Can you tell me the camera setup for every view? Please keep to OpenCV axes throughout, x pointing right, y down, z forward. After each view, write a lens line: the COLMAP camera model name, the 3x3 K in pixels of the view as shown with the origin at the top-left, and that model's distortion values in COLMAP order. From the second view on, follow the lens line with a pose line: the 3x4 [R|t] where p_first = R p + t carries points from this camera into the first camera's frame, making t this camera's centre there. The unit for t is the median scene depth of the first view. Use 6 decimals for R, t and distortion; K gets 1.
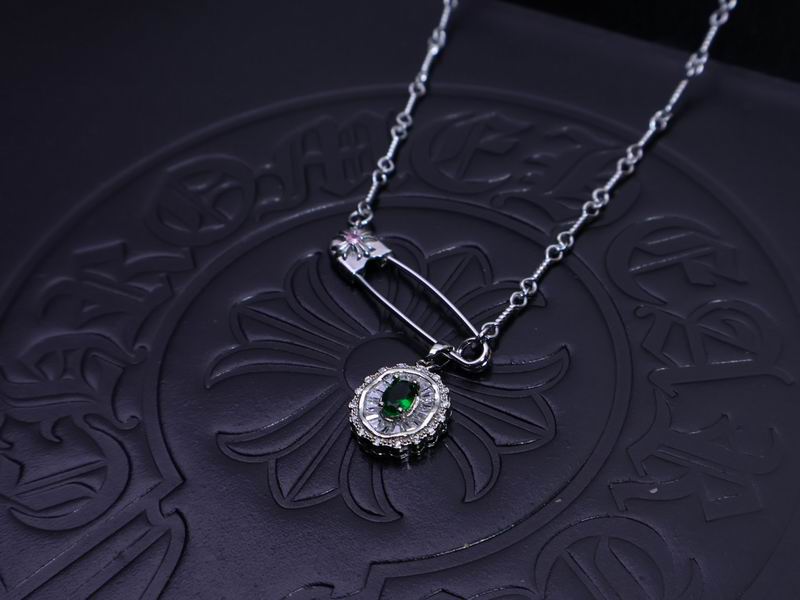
lens RADIAL K [[1535.1, 0, 400.0], [0, 1535.1, 300.0], [0, 0, 1]] dist [0.014535, 0.112994]
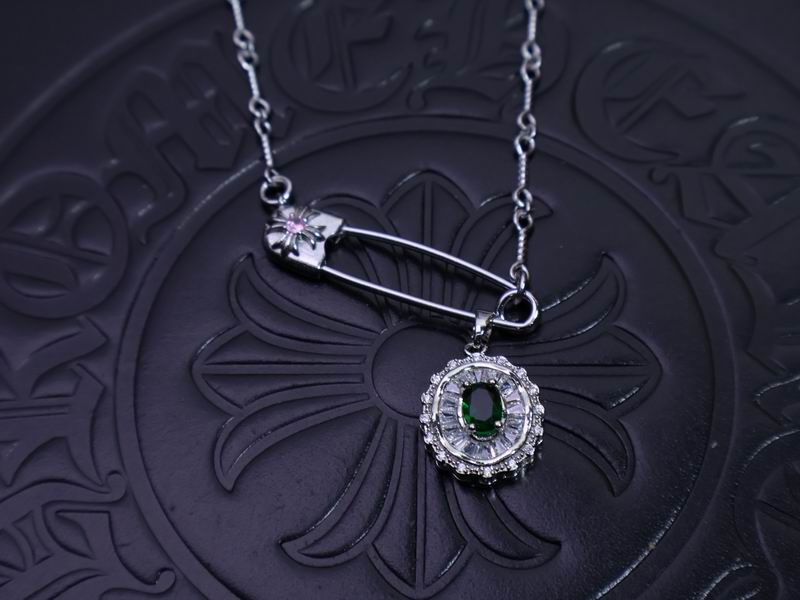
lens RADIAL K [[1535.1, 0, 400.0], [0, 1535.1, 300.0], [0, 0, 1]] dist [0.014535, 0.112994]
pose [[0.873749, -0.405914, 0.267951, -0.207399], [0.341905, 0.904422, 0.255190, -0.185394], [-0.345926, -0.131358, 0.929021, 0.261341]]
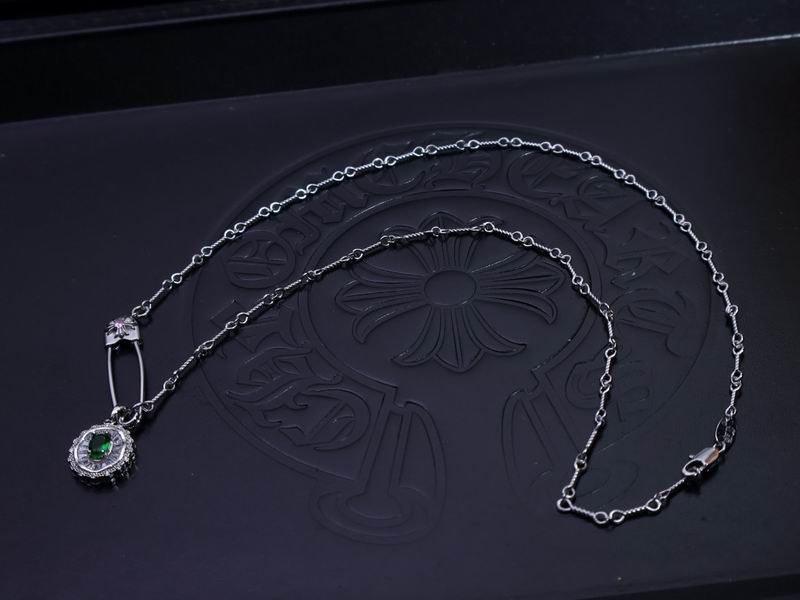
lens RADIAL K [[1535.1, 0, 400.0], [0, 1535.1, 300.0], [0, 0, 1]] dist [0.014535, 0.112994]
pose [[0.823474, -0.380330, 0.420998, -0.700760], [0.426573, 0.904285, -0.017446, 0.059169], [-0.374067, 0.193953, 0.906894, -0.416394]]
